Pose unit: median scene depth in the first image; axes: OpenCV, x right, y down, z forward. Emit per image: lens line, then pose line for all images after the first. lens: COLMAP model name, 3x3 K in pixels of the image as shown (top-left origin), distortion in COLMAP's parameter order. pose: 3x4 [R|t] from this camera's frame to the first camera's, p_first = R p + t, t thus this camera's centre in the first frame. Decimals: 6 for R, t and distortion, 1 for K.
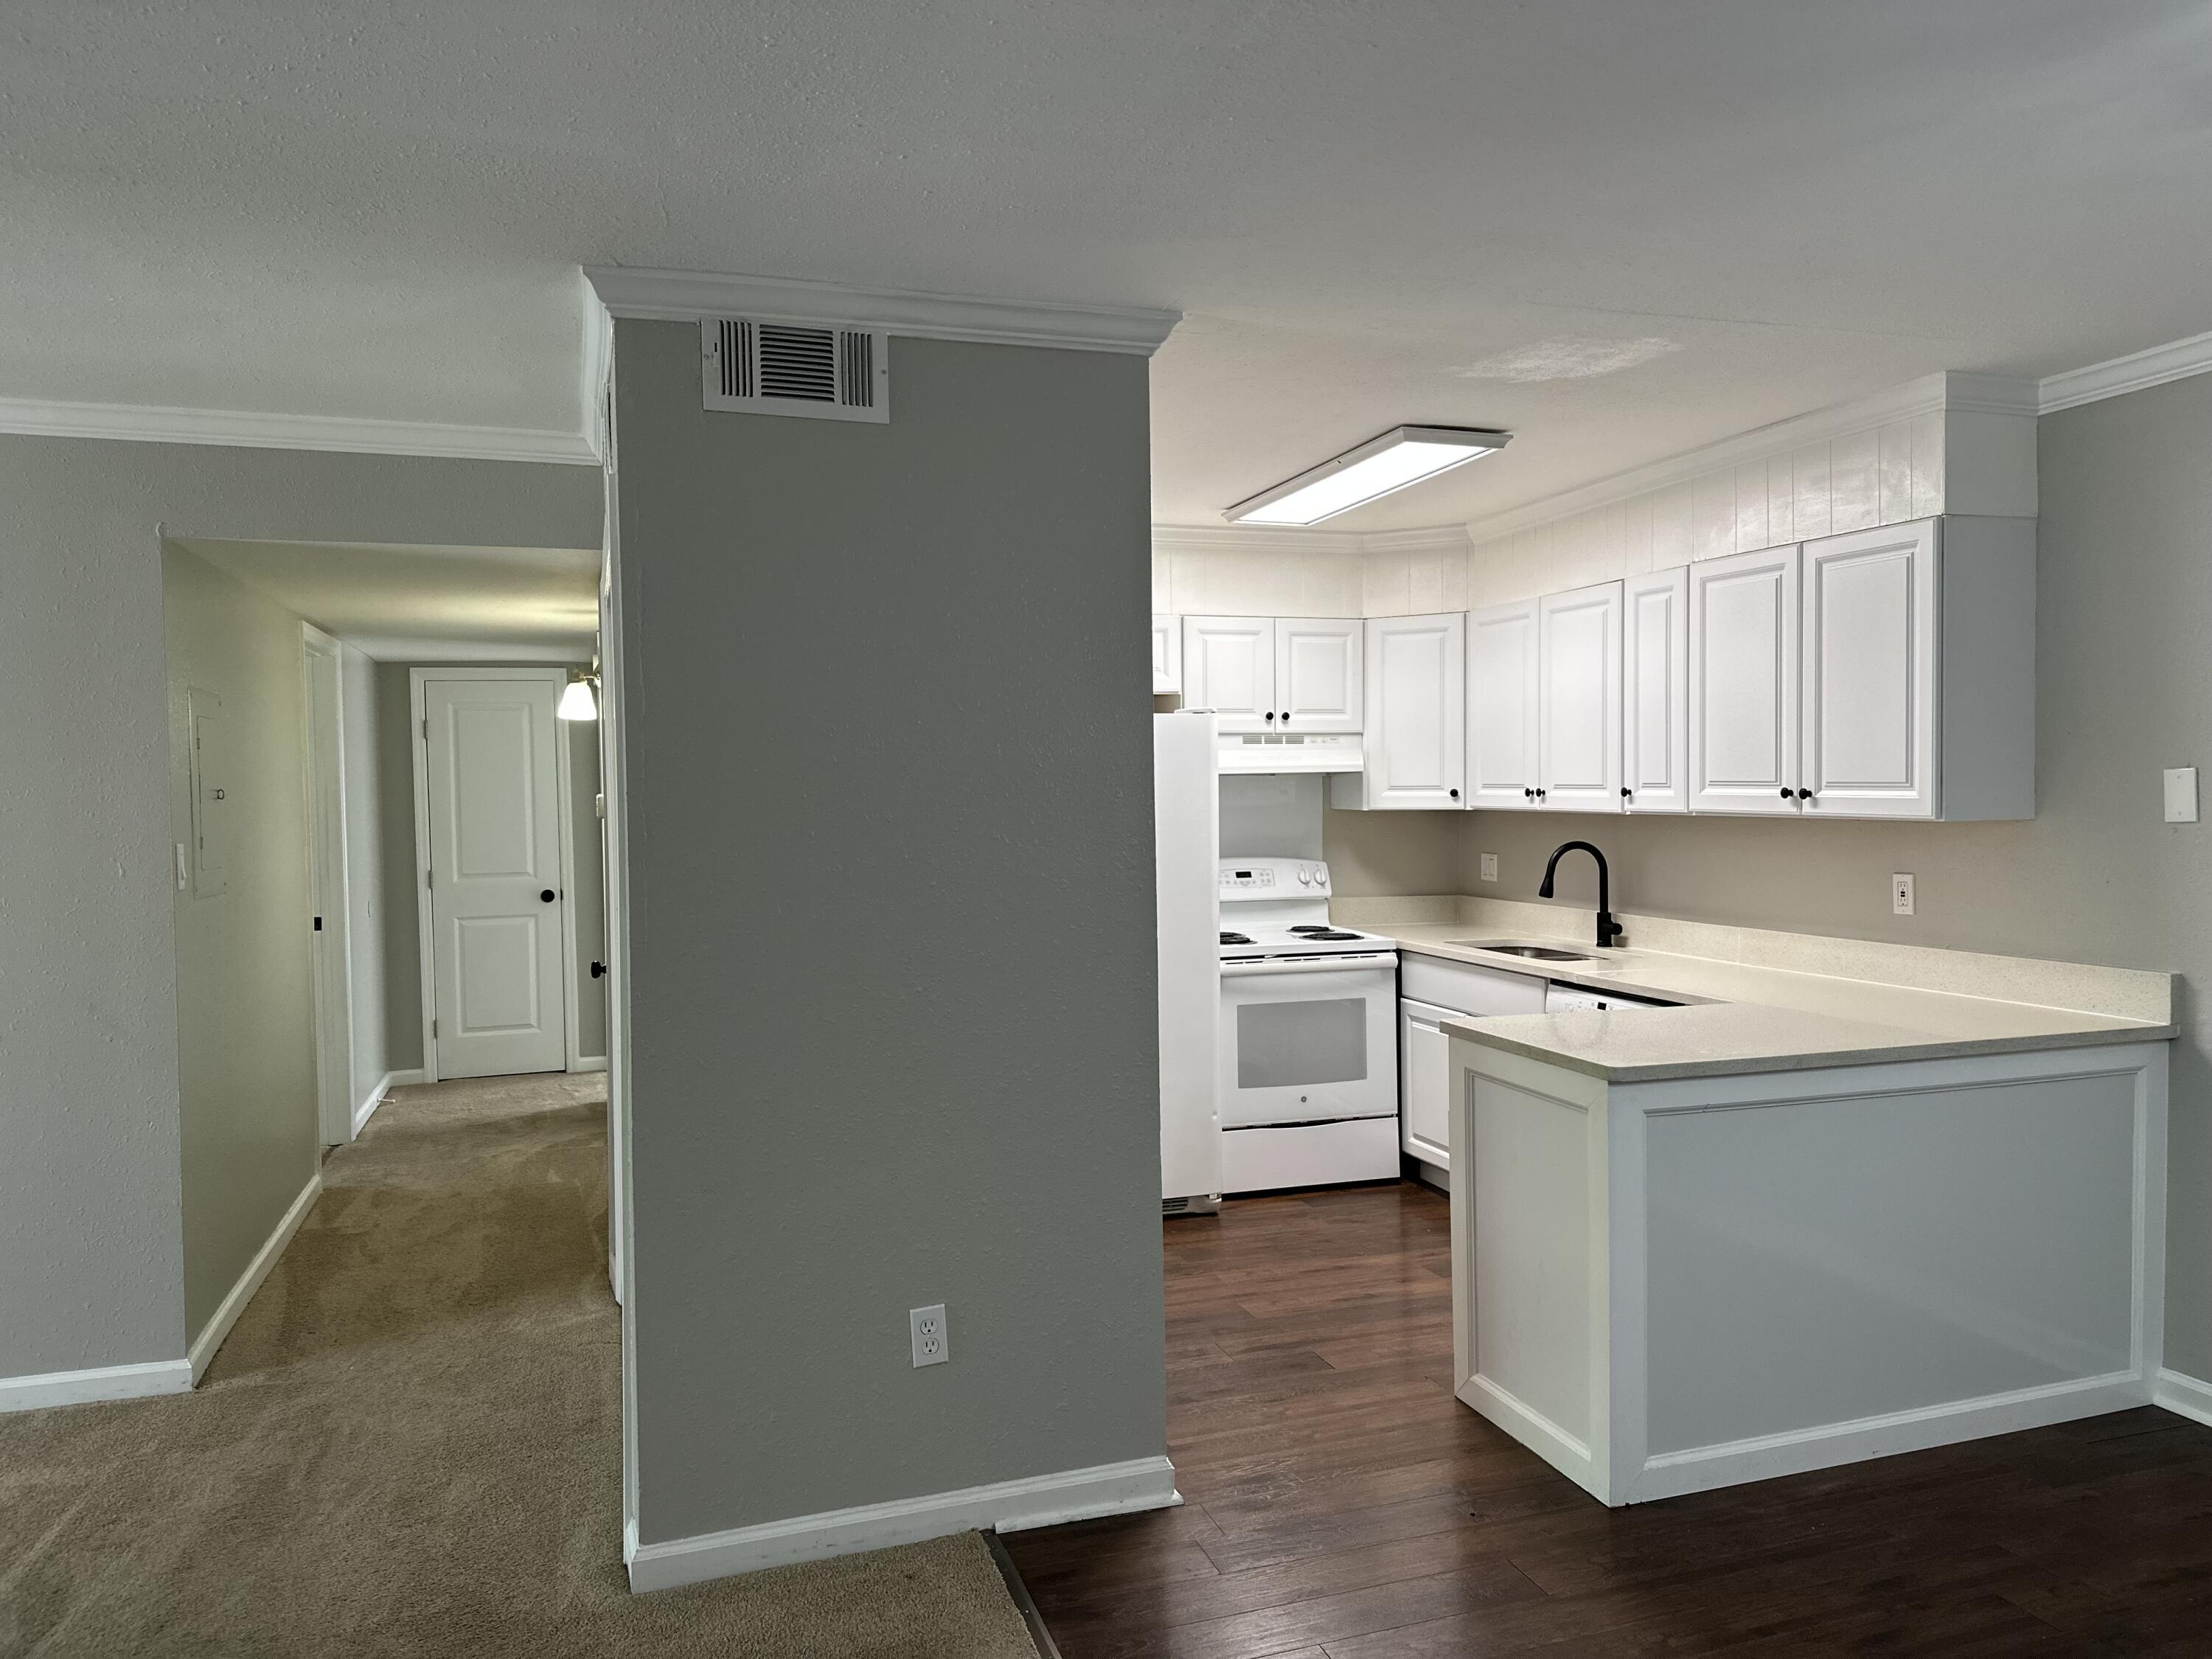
lens RADIAL K [[1523.7, 0, 1106.0], [0, 1523.7, 829.5], [0, 0, 1]] dist [0.059239, -0.101559]
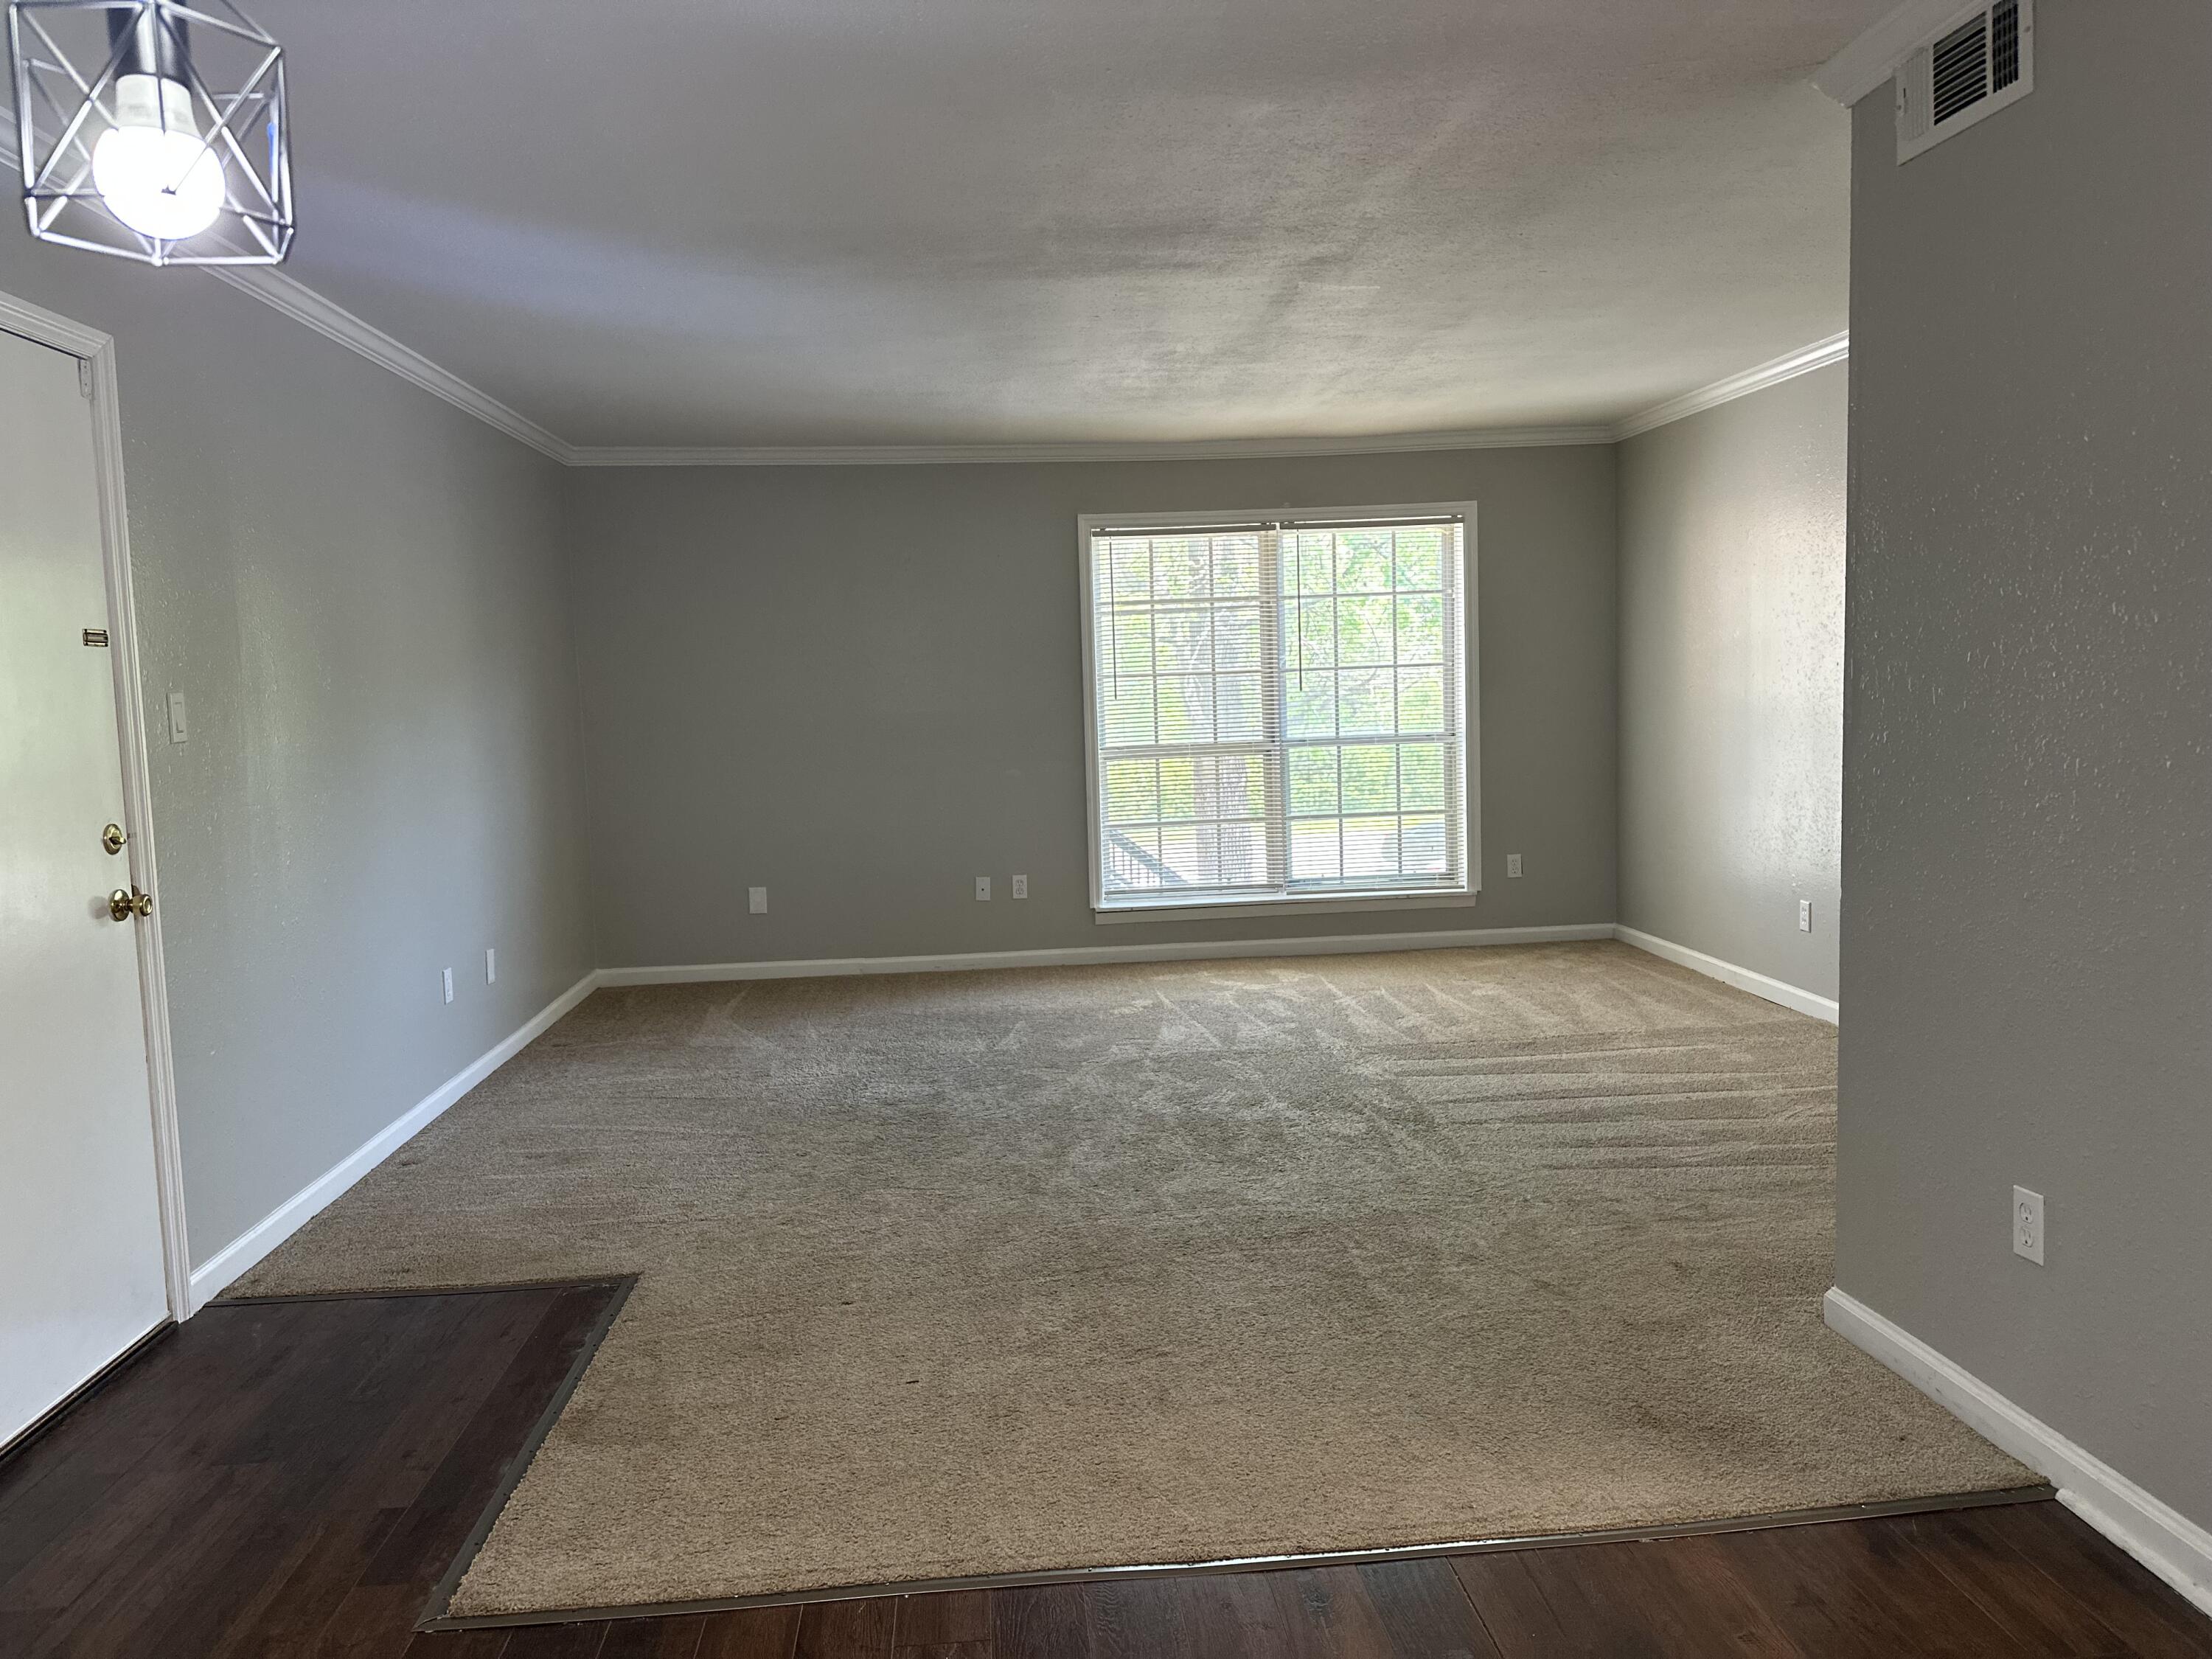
lens RADIAL K [[1523.7, 0, 1106.0], [0, 1523.7, 829.5], [0, 0, 1]] dist [0.059239, -0.101559]
pose [[-0.234886, 0.112519, -0.965489, 0.518705], [0.011227, 0.993525, 0.113055, 0.014657], [0.971958, 0.015716, -0.234628, 0.477694]]
